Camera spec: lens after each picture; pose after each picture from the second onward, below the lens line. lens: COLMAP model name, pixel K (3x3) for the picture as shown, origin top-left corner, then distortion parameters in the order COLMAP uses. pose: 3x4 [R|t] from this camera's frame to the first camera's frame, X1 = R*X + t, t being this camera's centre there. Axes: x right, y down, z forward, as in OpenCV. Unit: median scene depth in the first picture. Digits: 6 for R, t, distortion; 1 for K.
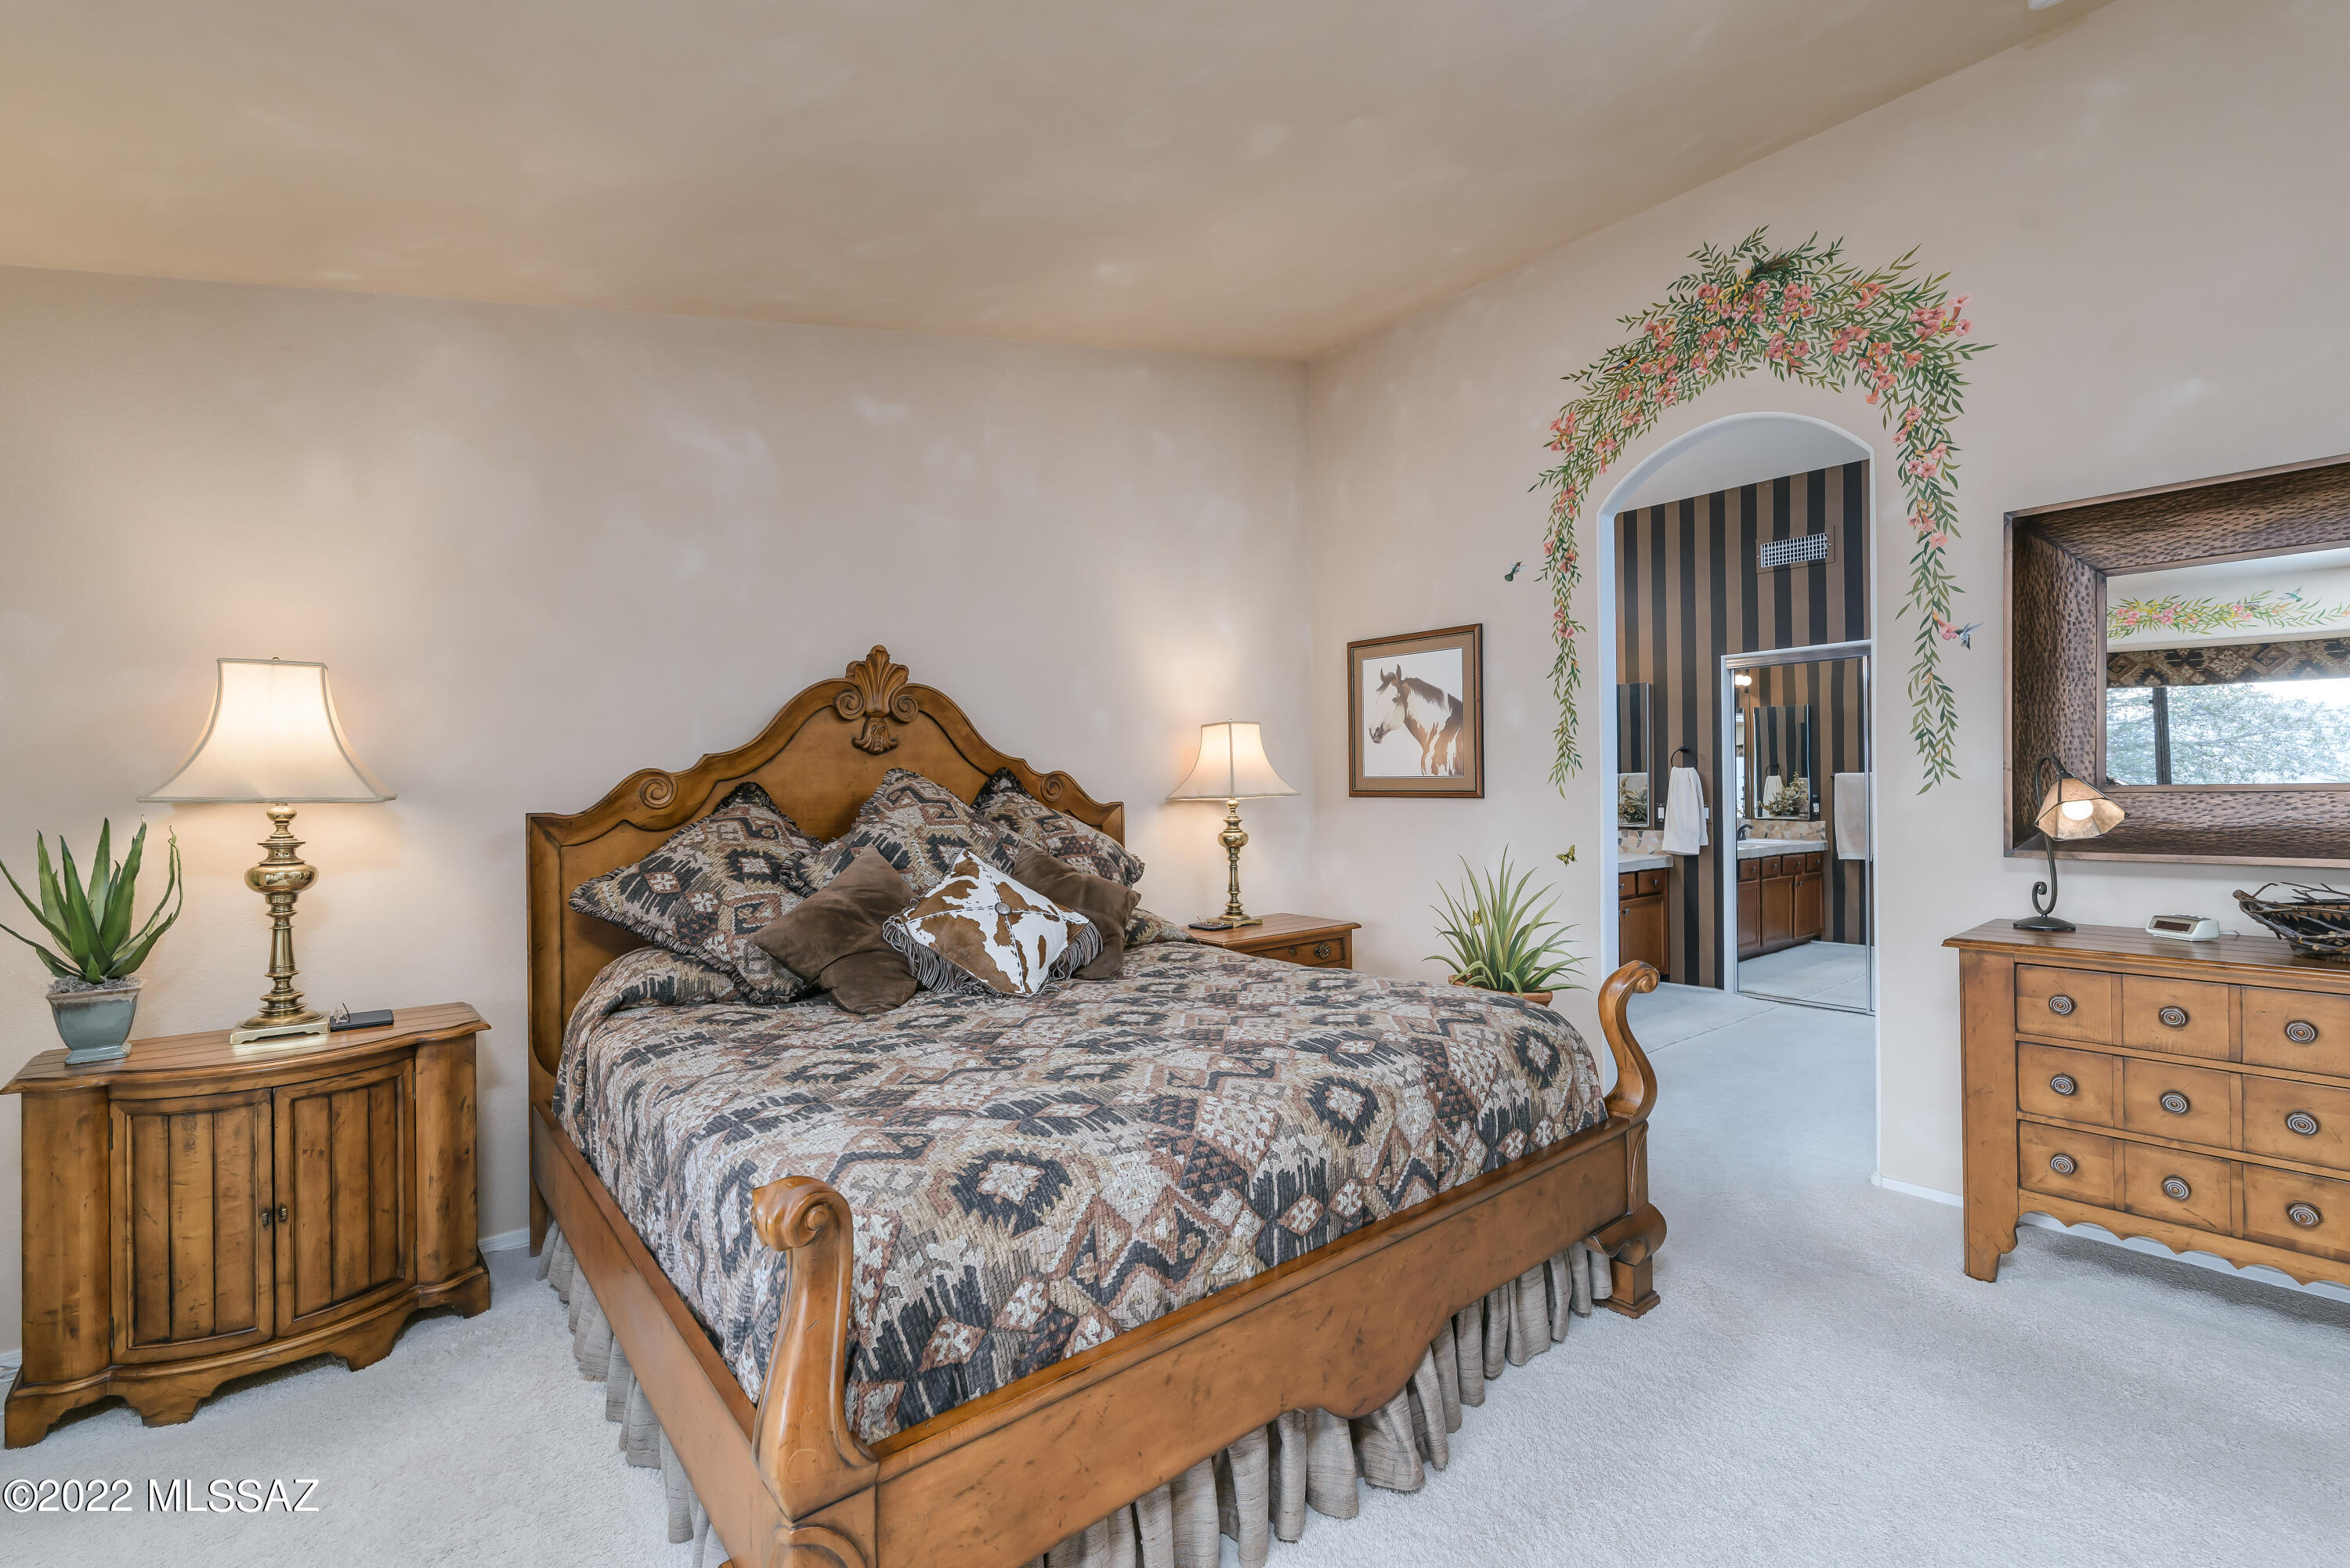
lens RADIAL K [[1018.2, 0, 1172.9], [0, 1018.2, 786.5], [0, 0, 1]] dist [0.001366, 0.000037]
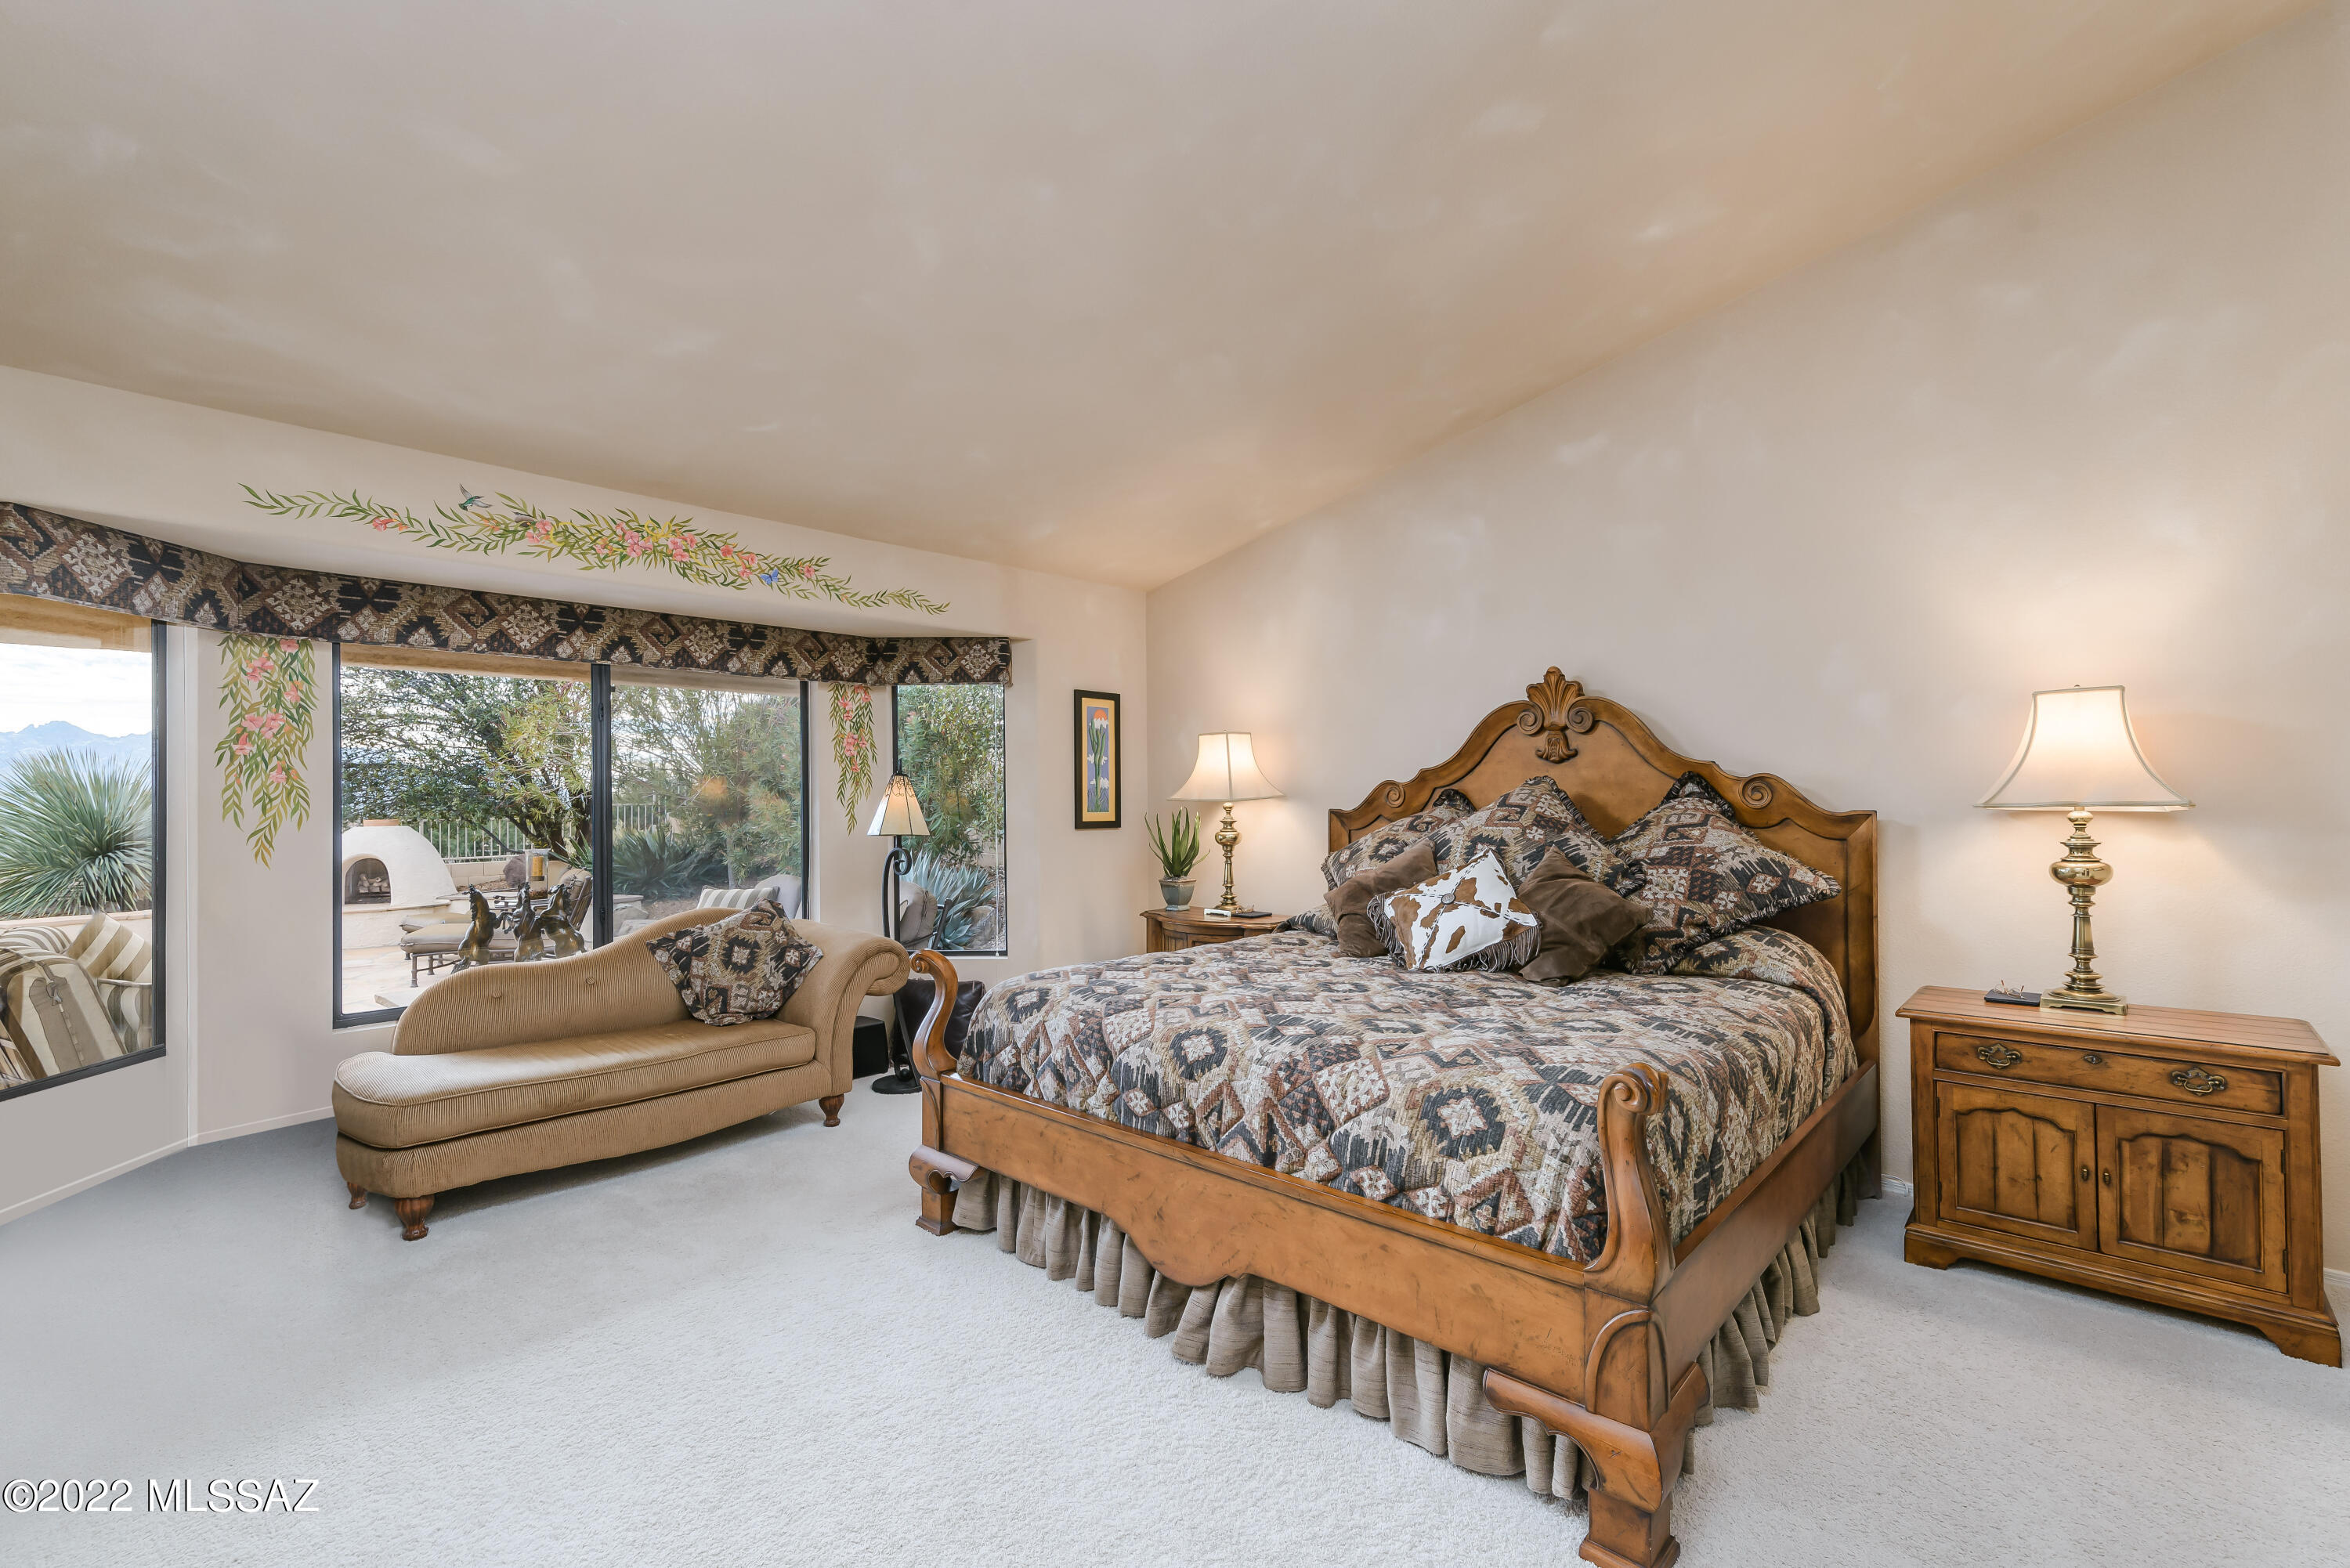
lens RADIAL K [[1018.2, 0, 1172.2], [0, 1018.2, 784.1], [0, 0, 1]] dist [0.001366, 0.000037]
pose [[0.118328, -0.004905, -0.992962, 0.901254], [0.008337, 0.999957, -0.003946, -0.008929], [0.992940, -0.007812, 0.118363, 0.515724]]
